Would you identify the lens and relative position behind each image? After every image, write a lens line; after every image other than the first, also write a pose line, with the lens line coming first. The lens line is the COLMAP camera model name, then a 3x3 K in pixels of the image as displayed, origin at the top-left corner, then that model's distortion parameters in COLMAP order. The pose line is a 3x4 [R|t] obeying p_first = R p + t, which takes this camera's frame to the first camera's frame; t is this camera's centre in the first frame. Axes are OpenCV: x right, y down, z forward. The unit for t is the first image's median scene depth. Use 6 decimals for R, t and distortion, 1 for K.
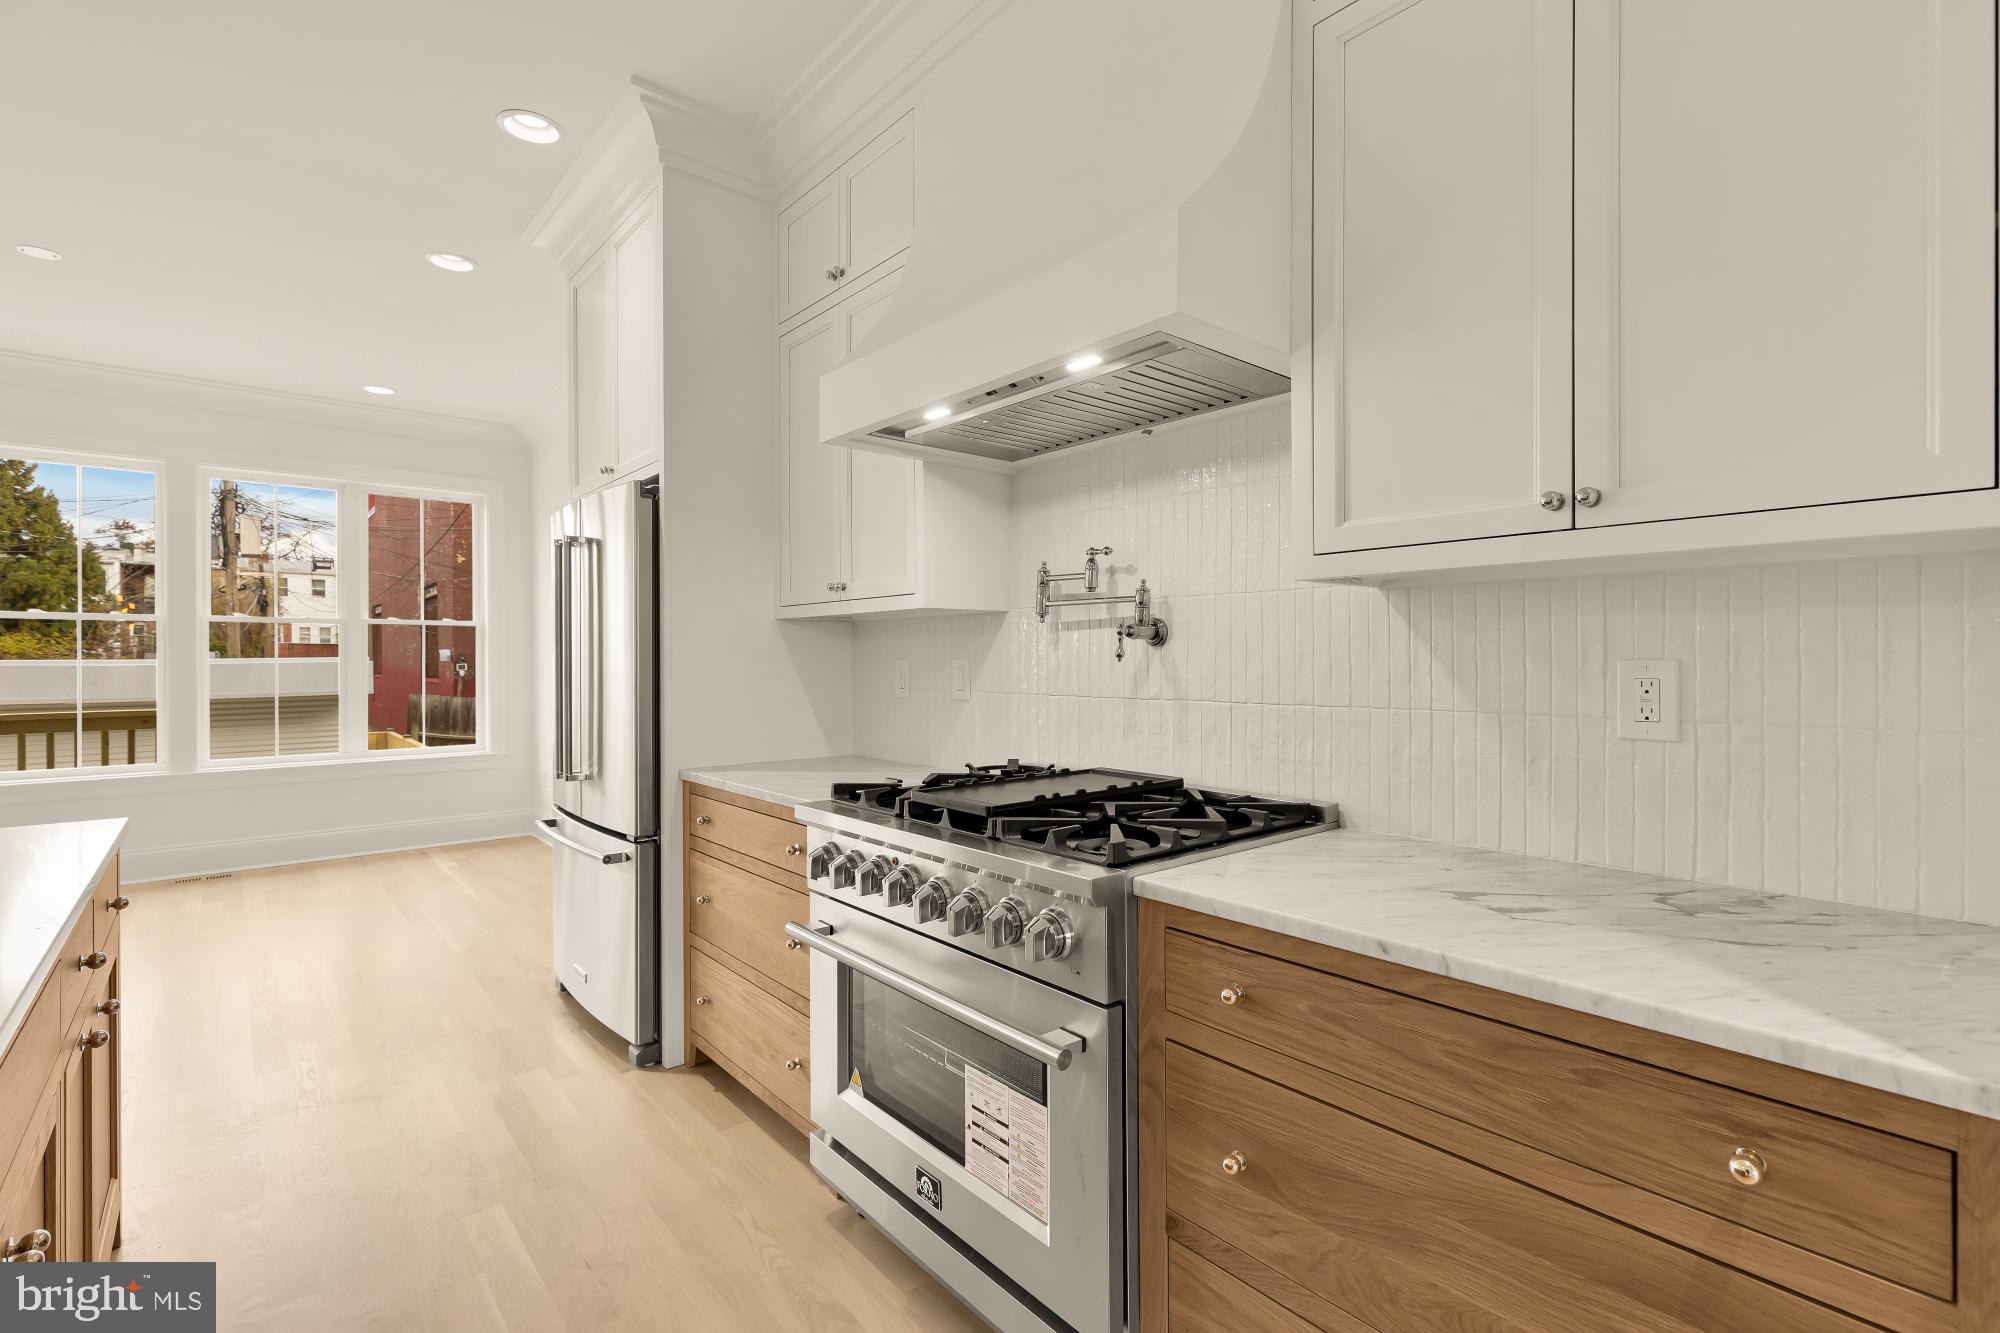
lens RADIAL K [[907.1, 0, 1015.4], [0, 907.1, 661.7], [0, 0, 1]] dist [0.010707, -0.003173]
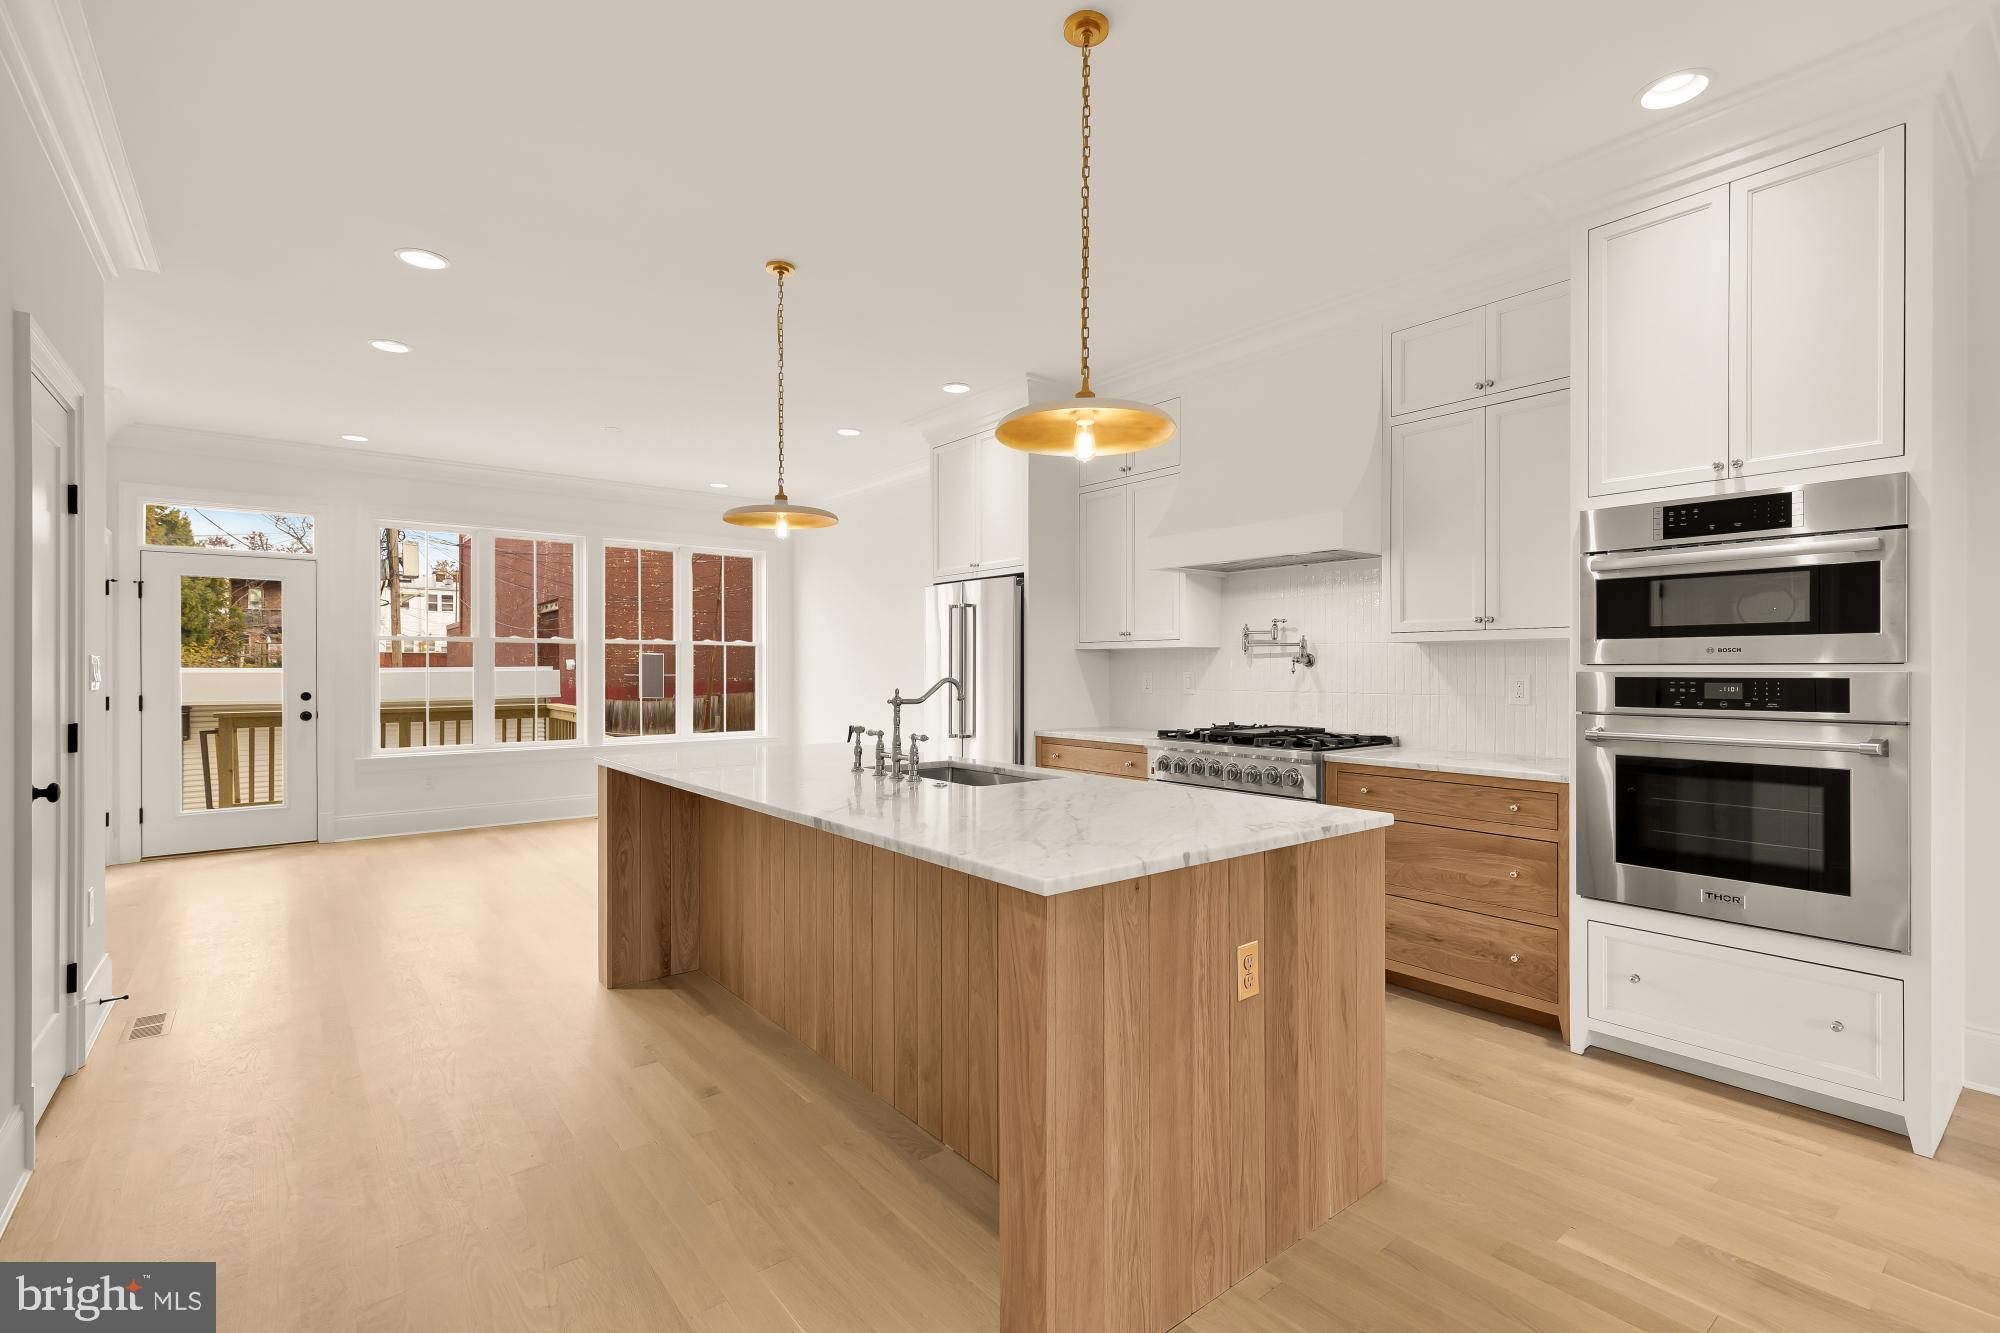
lens RADIAL K [[907.1, 0, 1010.0], [0, 907.1, 674.4], [0, 0, 1]] dist [0.010707, -0.003173]
pose [[0.999421, 0.003017, -0.033884, -0.445930], [-0.002886, 0.999988, 0.003921, -0.005203], [0.033895, -0.003821, 0.999418, -1.081306]]
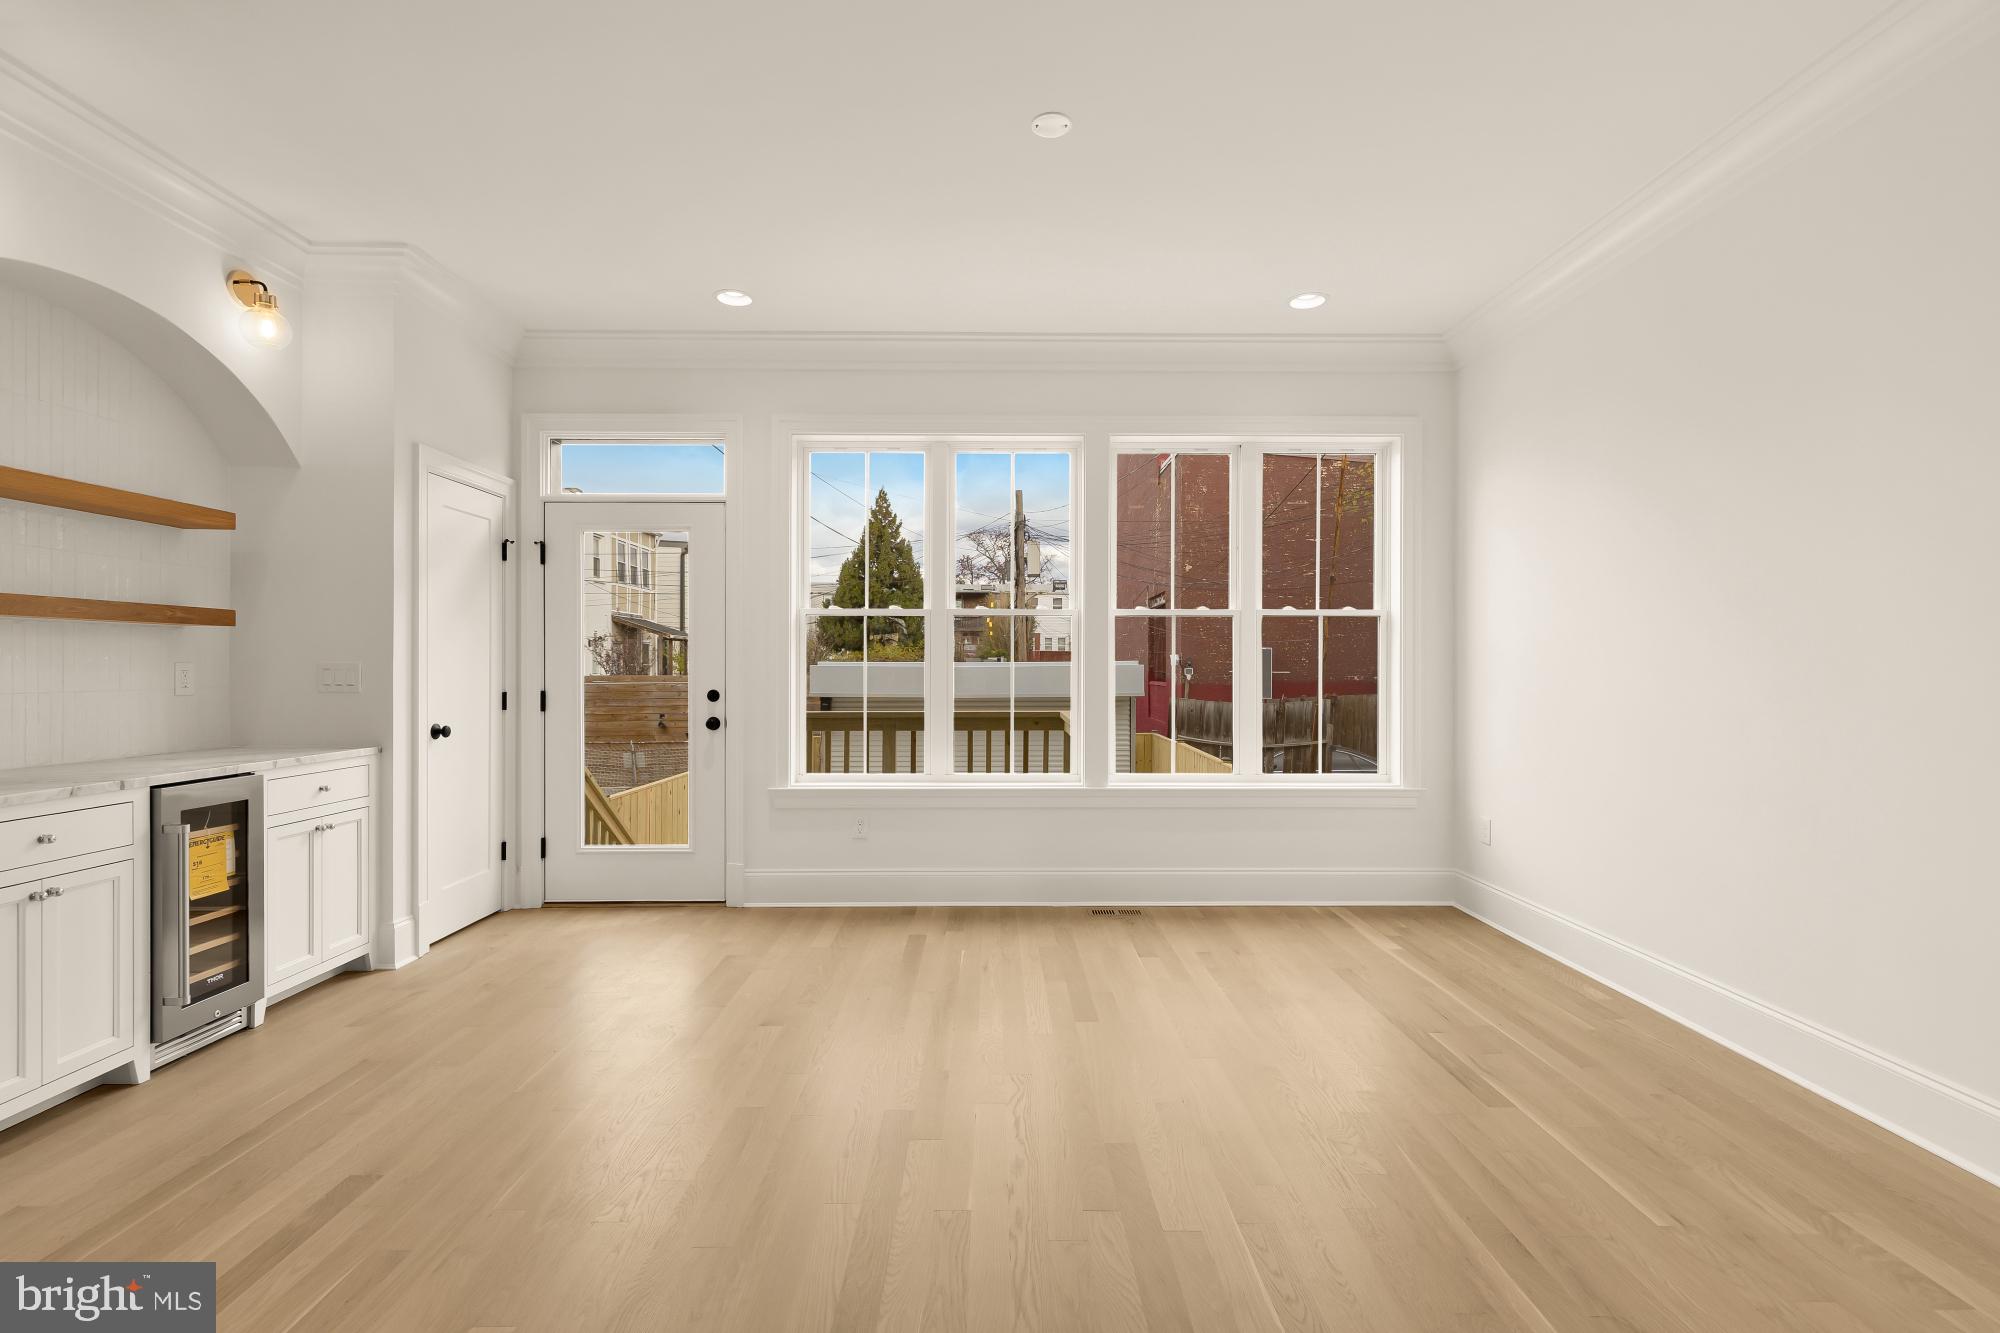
lens RADIAL K [[907.1, 0, 991.5], [0, 907.1, 674.3], [0, 0, 1]] dist [0.010707, -0.003173]
pose [[0.758995, 0.010453, -0.651012, -0.990802], [-0.005871, 0.999940, 0.009210, 0.011162], [0.651069, -0.003168, 0.759012, 0.631688]]
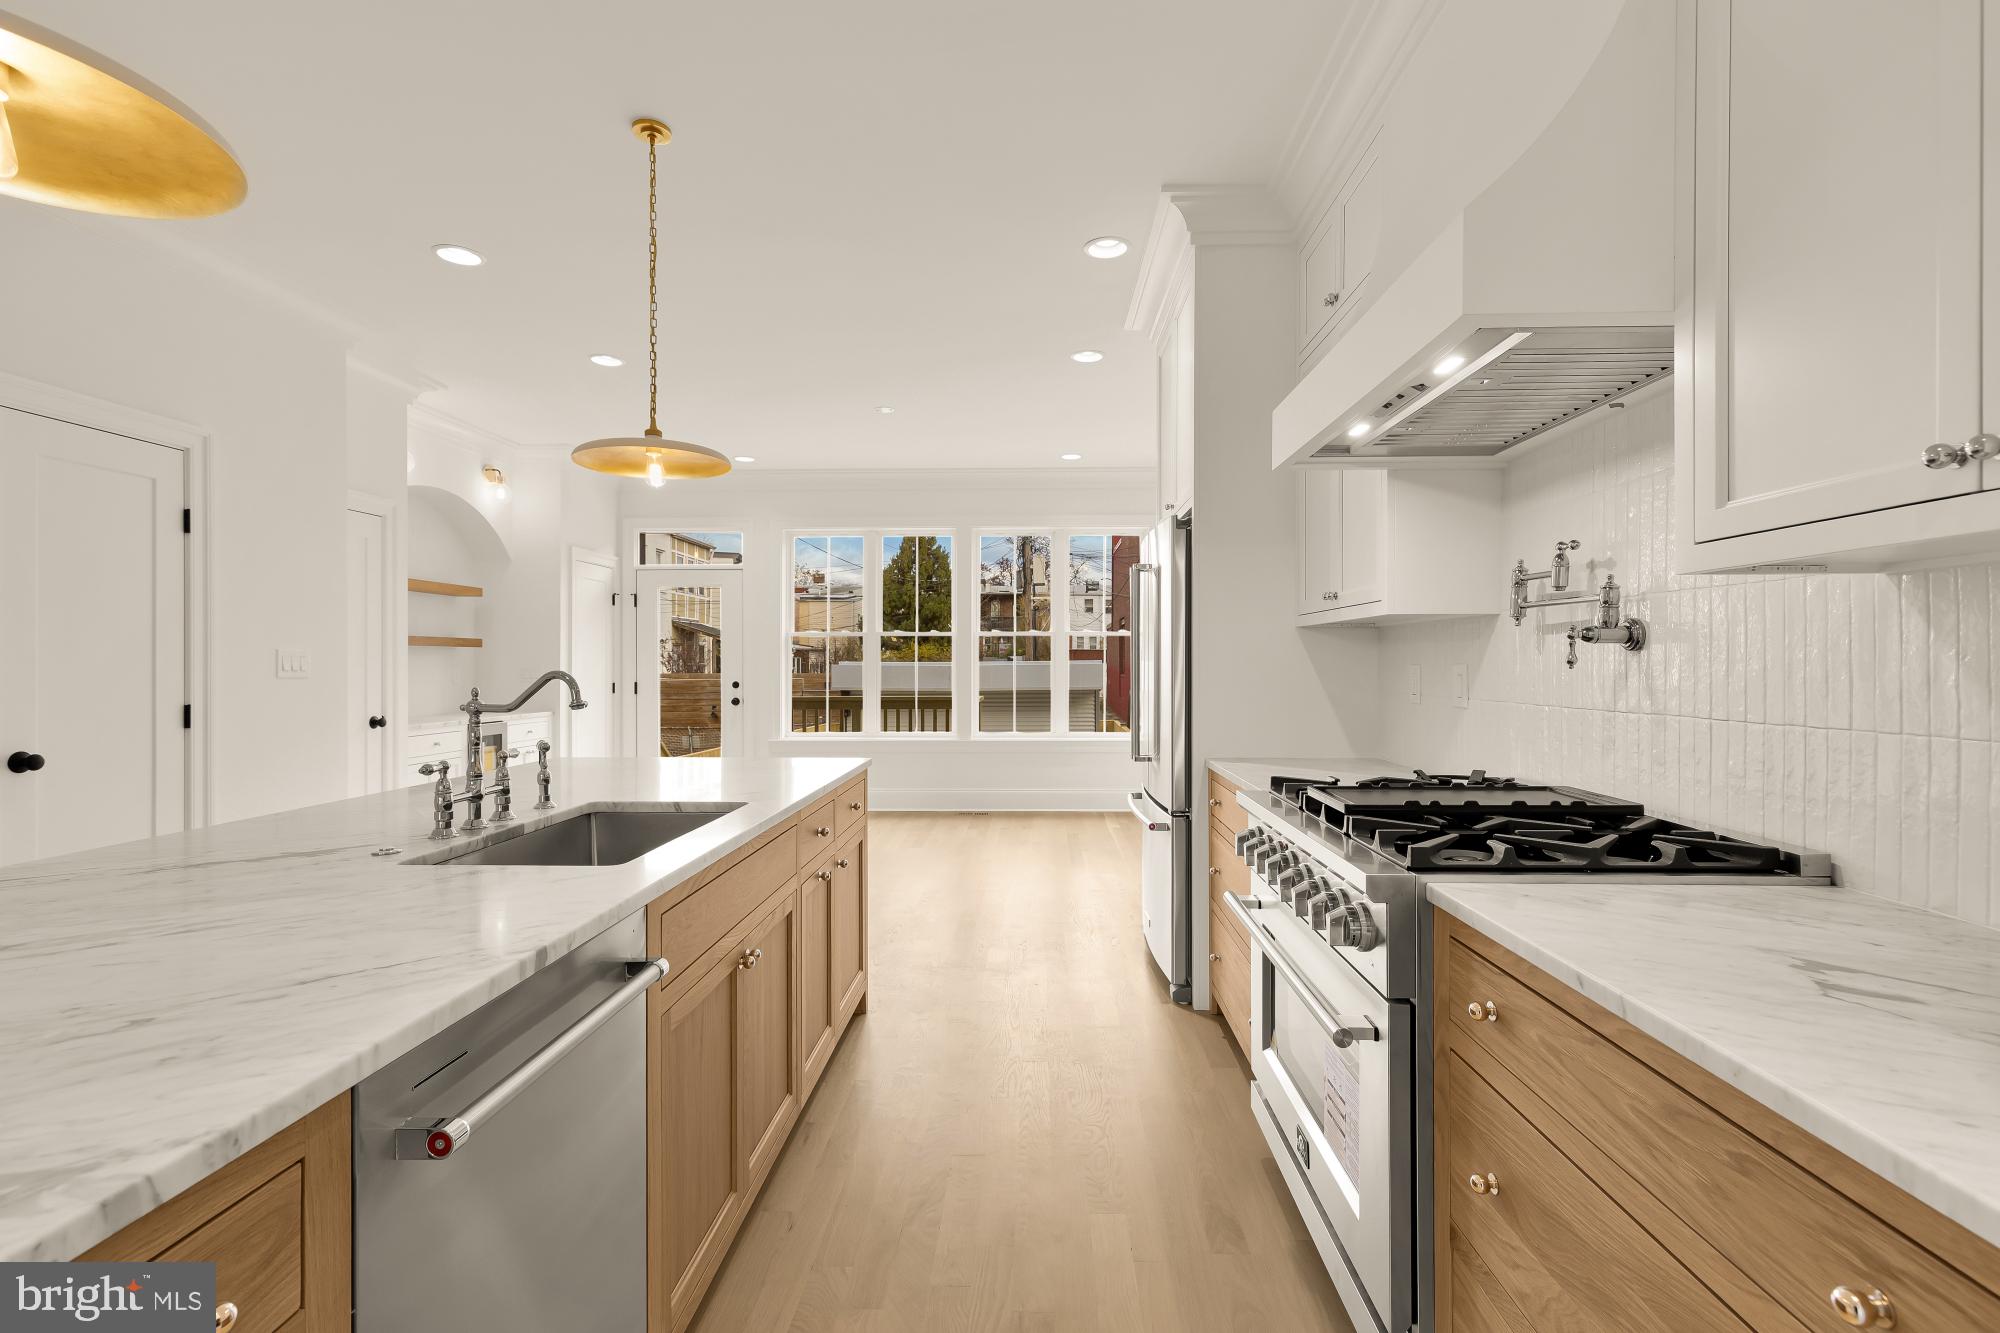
lens RADIAL K [[907.1, 0, 1009.7], [0, 907.1, 667.6], [0, 0, 1]] dist [0.010707, -0.003173]
pose [[0.733264, 0.005474, -0.679922, 0.297494], [-0.003405, 0.999985, 0.004379, -0.002824], [0.679935, -0.000896, 0.733272, -0.035873]]
